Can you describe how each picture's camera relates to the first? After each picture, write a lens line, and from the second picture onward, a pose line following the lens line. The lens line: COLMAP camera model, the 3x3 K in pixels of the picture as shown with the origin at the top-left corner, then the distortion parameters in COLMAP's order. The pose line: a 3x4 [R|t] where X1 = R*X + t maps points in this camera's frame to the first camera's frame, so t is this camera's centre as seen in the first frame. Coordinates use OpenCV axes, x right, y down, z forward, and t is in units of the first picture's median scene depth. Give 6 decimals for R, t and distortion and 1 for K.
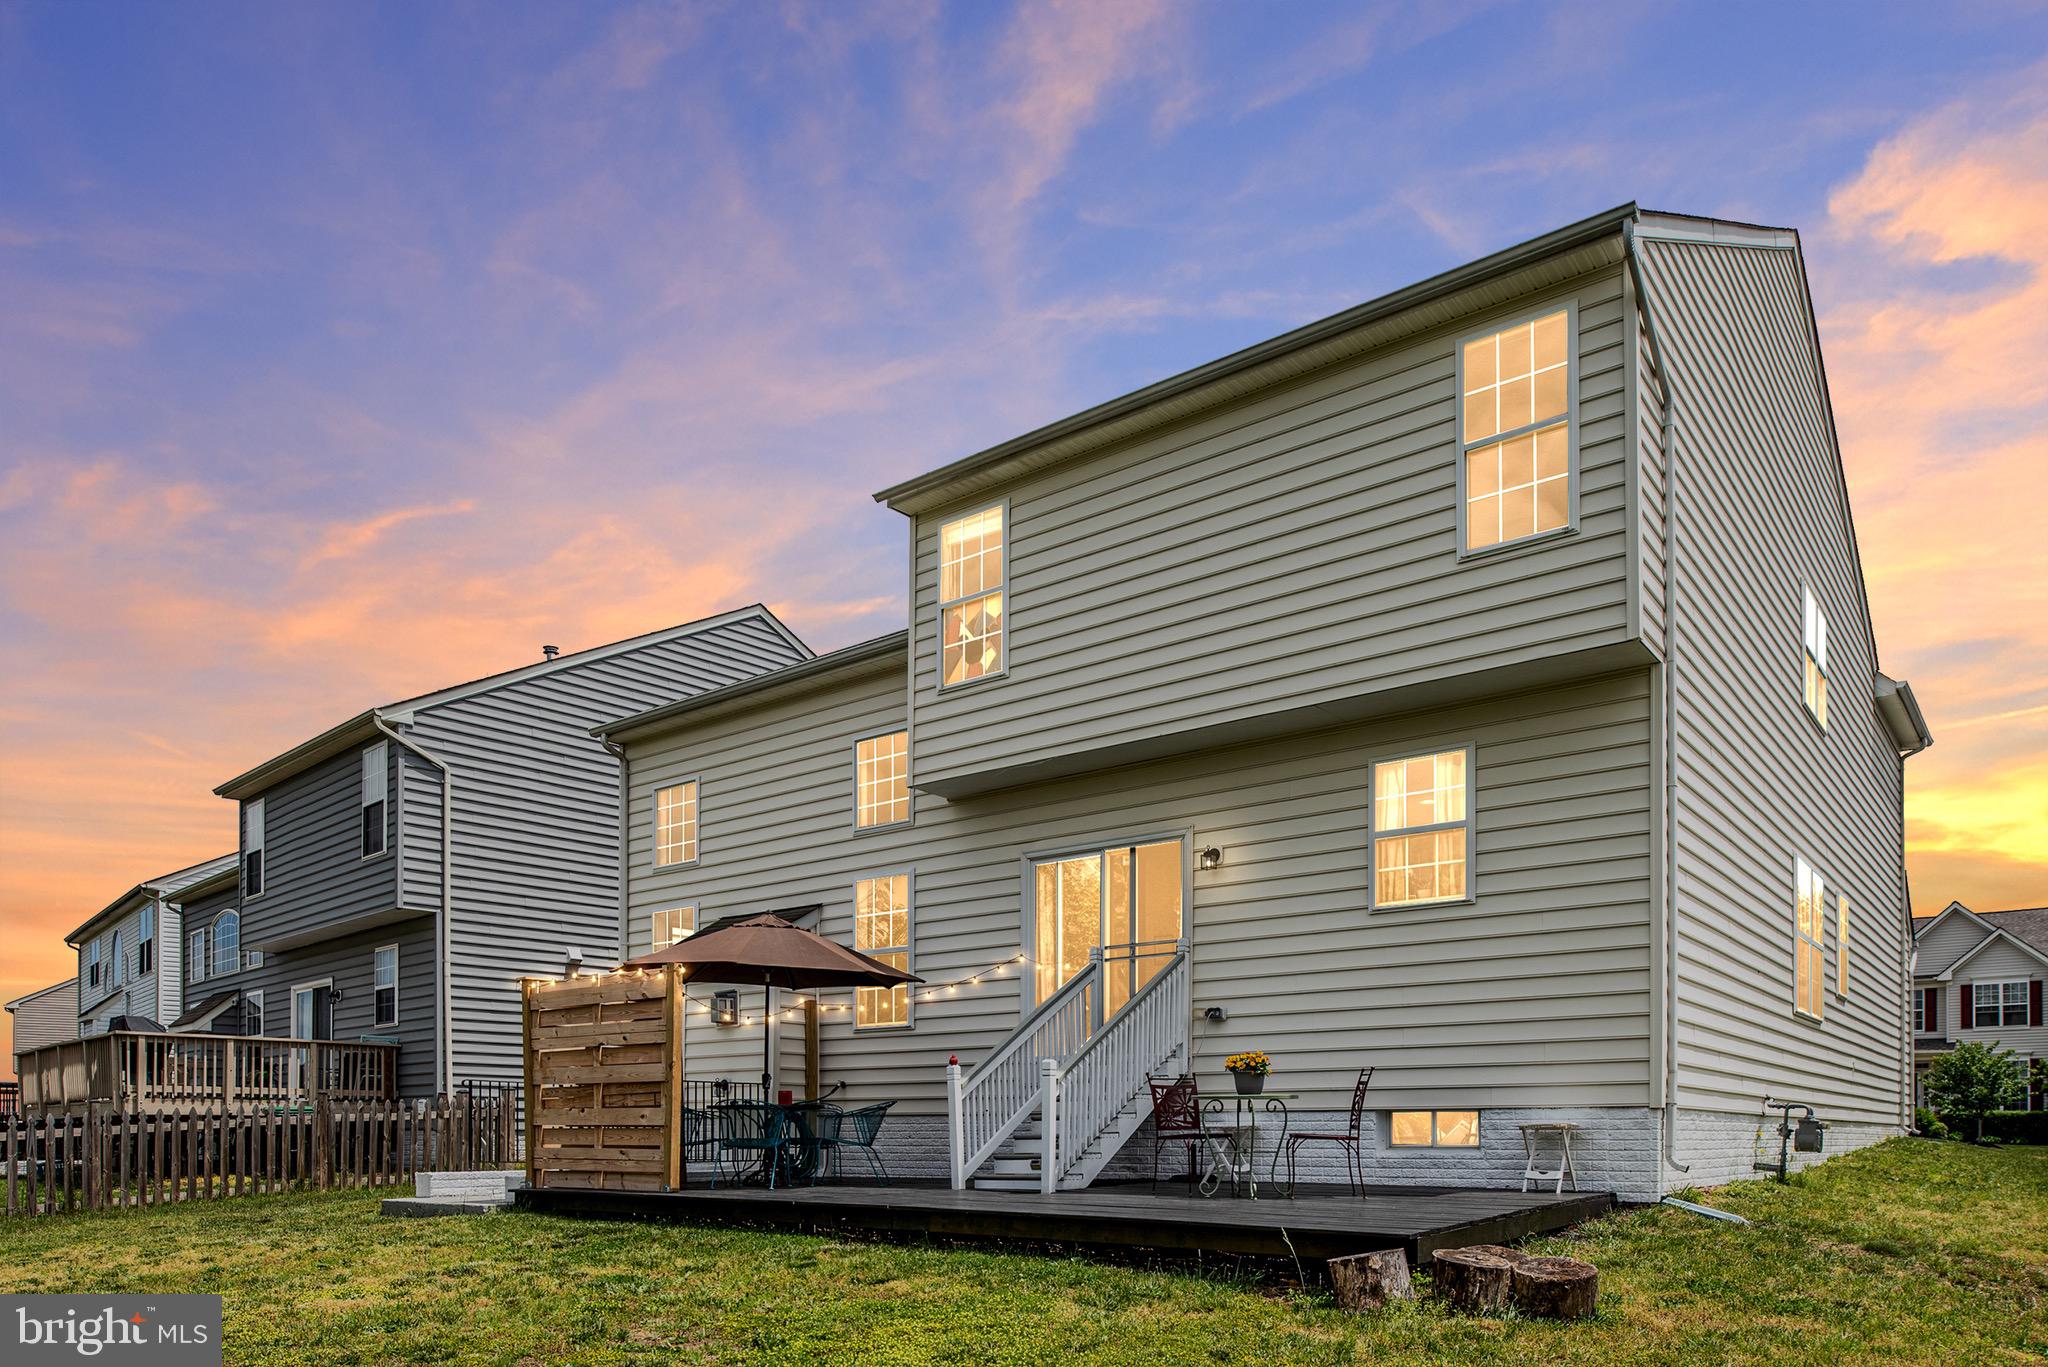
lens RADIAL K [[1464.3, 0, 1024.0], [0, 1464.3, 683.5], [0, 0, 1]] dist [-0.041103, 0.104080]
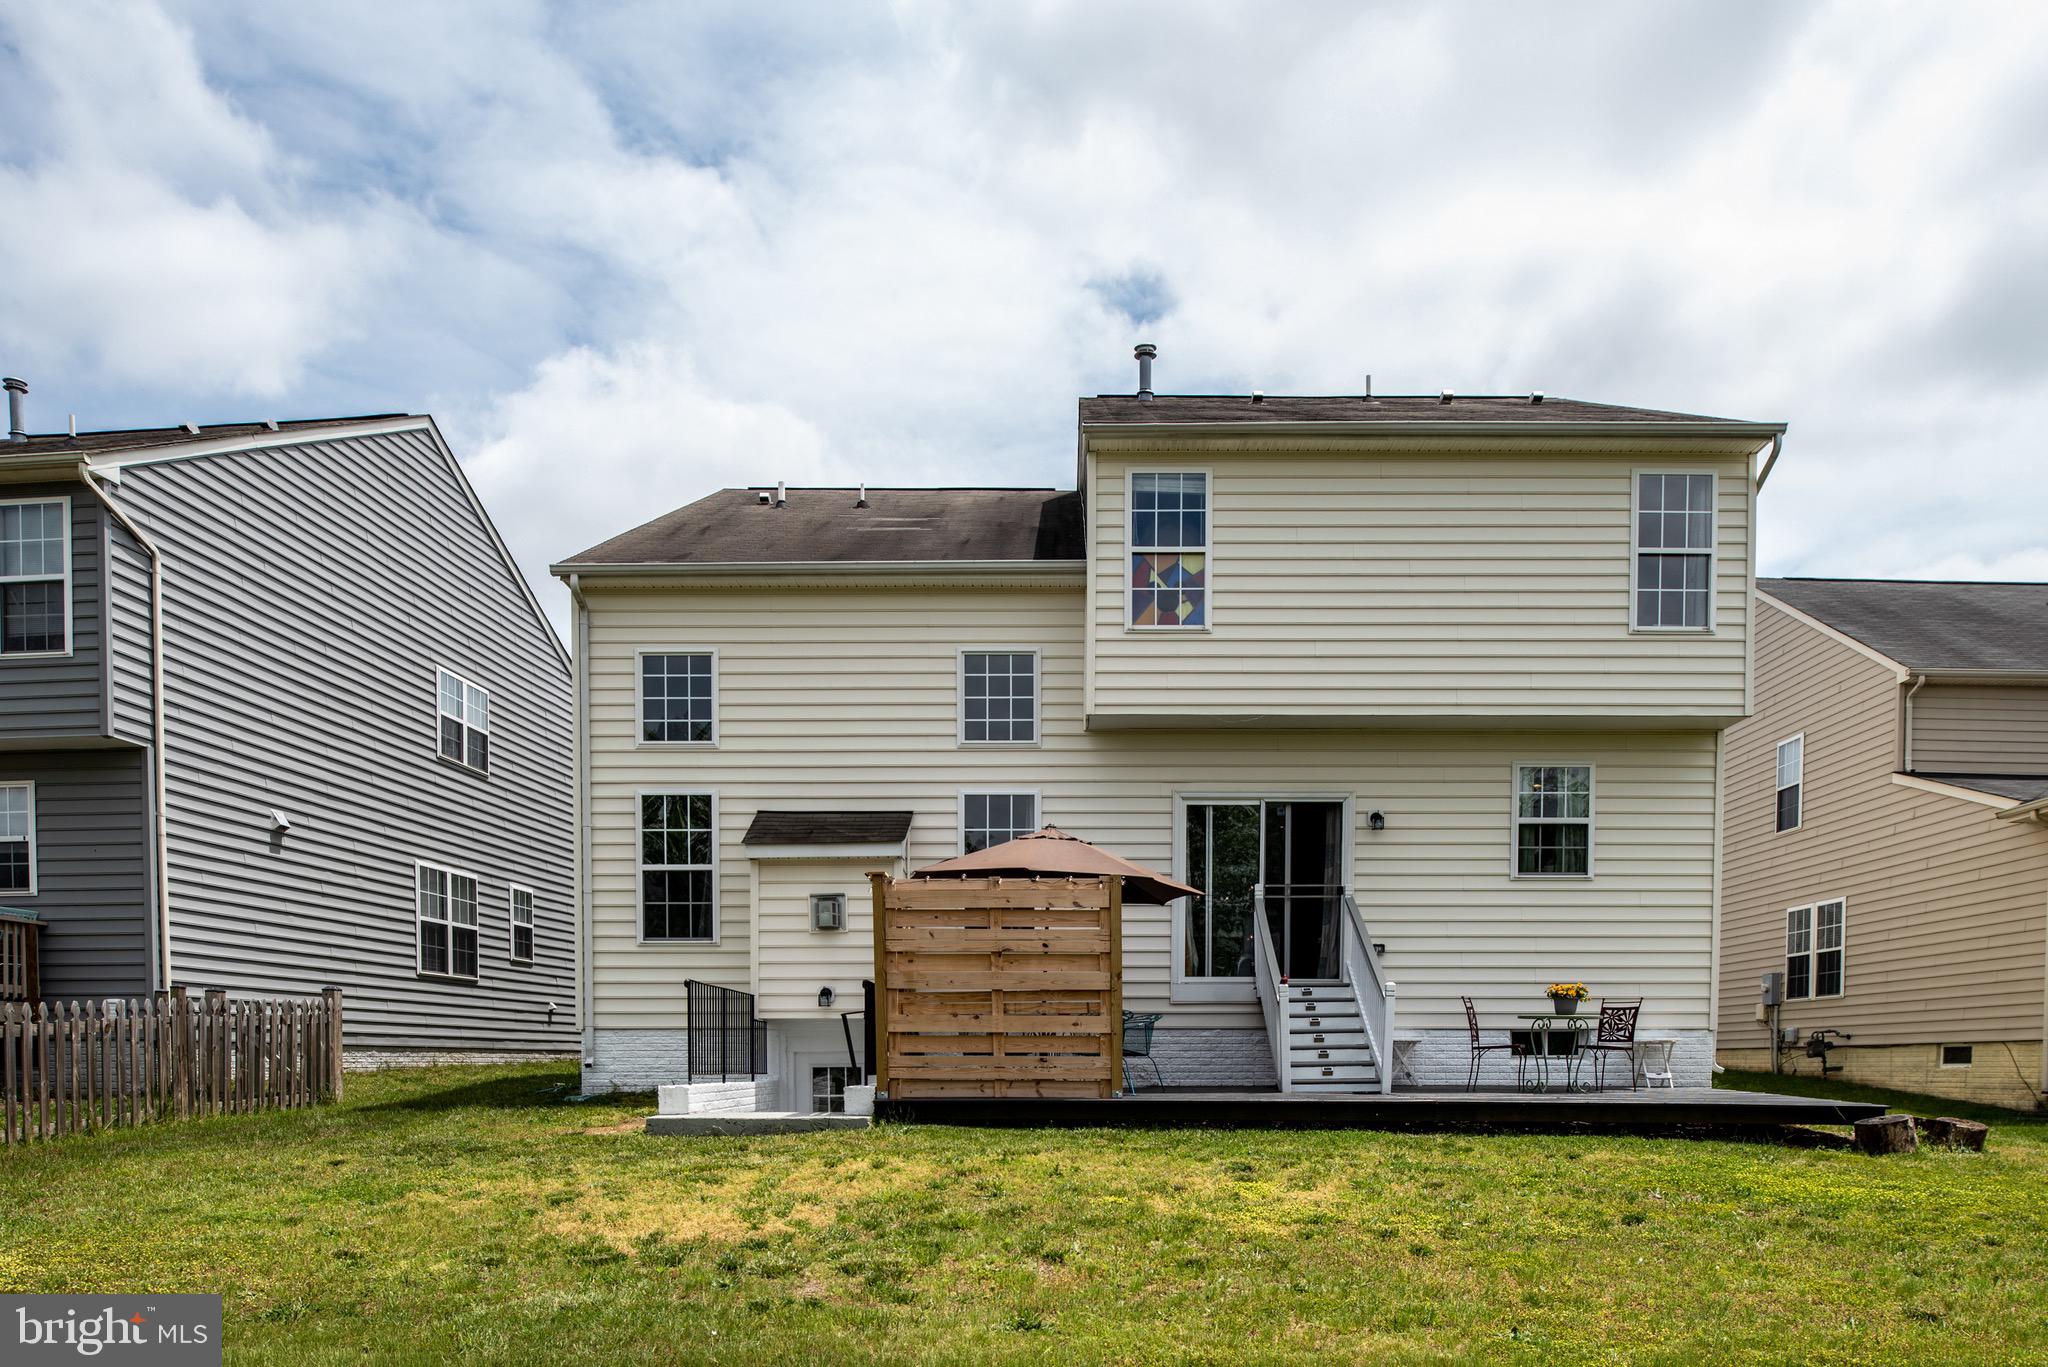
lens RADIAL K [[1464.3, 0, 1024.0], [0, 1464.3, 683.5], [0, 0, 1]] dist [-0.041103, 0.104080]
pose [[0.763943, 0.163732, 0.624166, -0.551155], [-0.192907, 0.980987, -0.021227, 0.057529], [-0.615775, -0.104189, 0.781003, 0.159861]]
